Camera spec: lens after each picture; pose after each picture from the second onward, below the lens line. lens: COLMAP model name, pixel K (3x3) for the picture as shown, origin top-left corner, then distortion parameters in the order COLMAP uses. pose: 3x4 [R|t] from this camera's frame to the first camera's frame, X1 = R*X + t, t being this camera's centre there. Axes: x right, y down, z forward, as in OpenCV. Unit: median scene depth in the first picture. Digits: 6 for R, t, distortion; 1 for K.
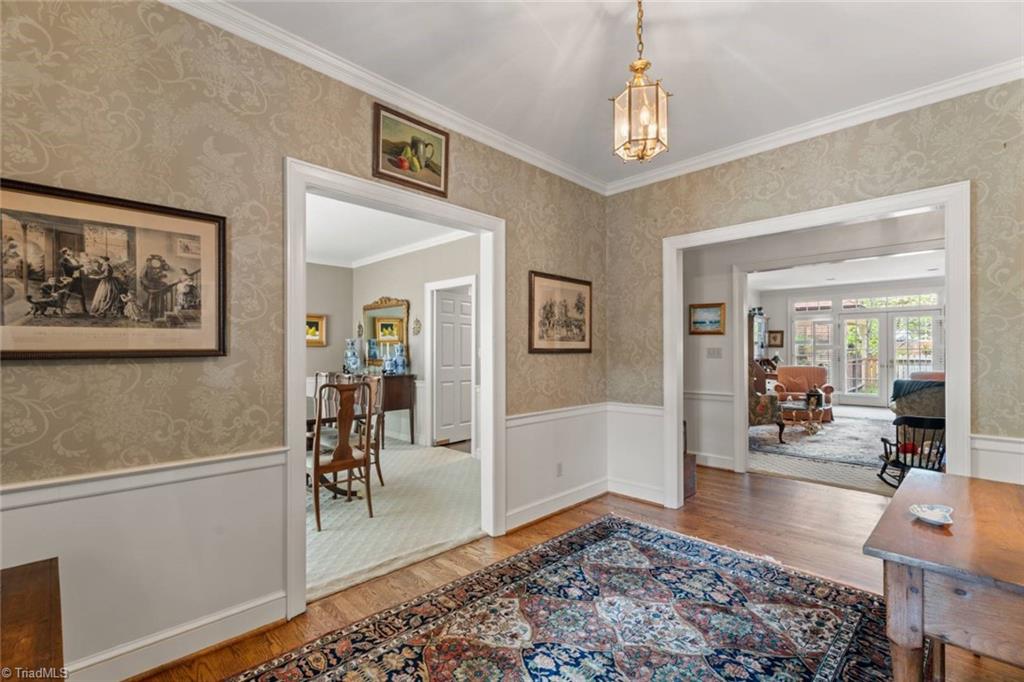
lens RADIAL K [[458.1, 0, 508.6], [0, 458.1, 346.4], [0, 0, 1]] dist [0.004614, -0.000141]
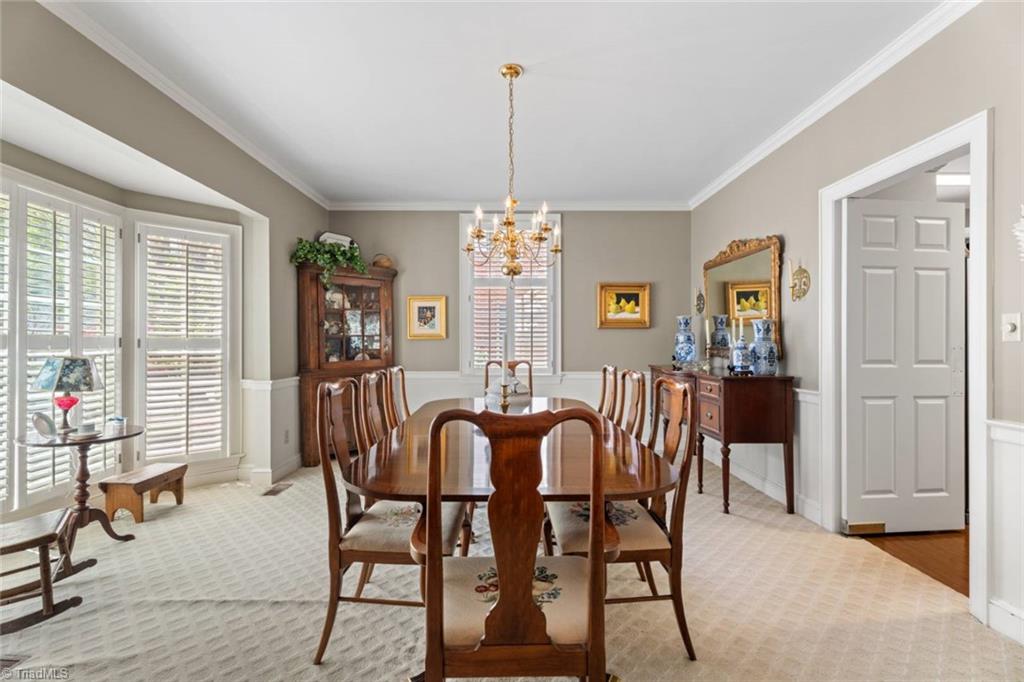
lens RADIAL K [[458.1, 0, 502.1], [0, 458.1, 341.3], [0, 0, 1]] dist [0.004614, -0.000141]
pose [[0.704848, 0.000638, -0.709358, -0.070747], [0.006925, 0.999946, 0.007781, 0.015182], [0.709325, -0.010397, 0.704805, 0.399368]]
